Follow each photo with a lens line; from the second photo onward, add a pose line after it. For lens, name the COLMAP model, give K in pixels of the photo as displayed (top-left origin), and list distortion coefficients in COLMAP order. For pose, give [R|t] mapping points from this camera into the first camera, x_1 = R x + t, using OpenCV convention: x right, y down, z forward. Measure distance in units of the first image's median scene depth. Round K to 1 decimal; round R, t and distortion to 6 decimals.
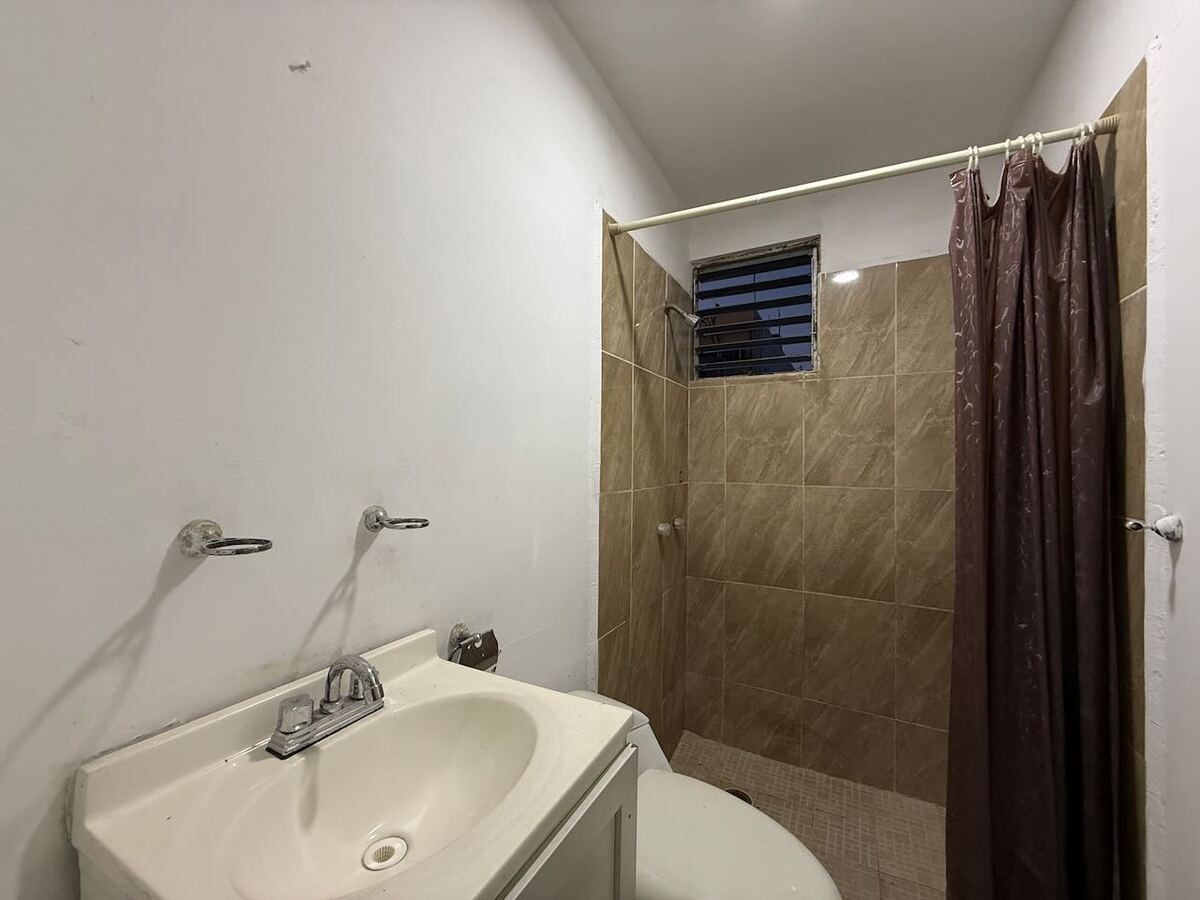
lens RADIAL K [[478.5, 0, 600.2], [0, 478.5, 448.8], [0, 0, 1]] dist [-0.001438, -0.000762]
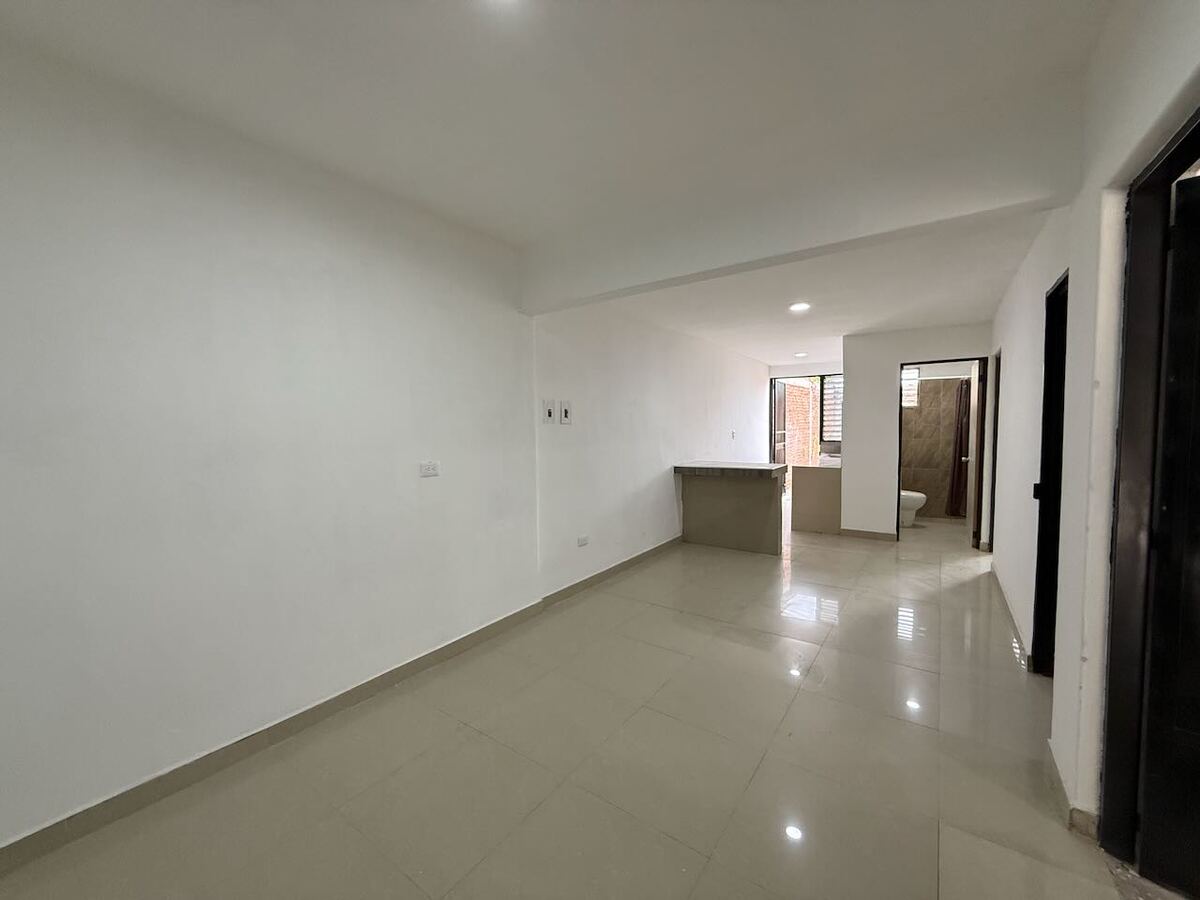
lens RADIAL K [[478.5, 0, 600.2], [0, 478.5, 448.4], [0, 0, 1]] dist [-0.001438, -0.000762]
pose [[0.990732, -0.020542, -0.134266, -1.518896], [0.031337, 0.996399, 0.078788, -0.220389], [0.132164, -0.082266, 0.987808, -3.048560]]
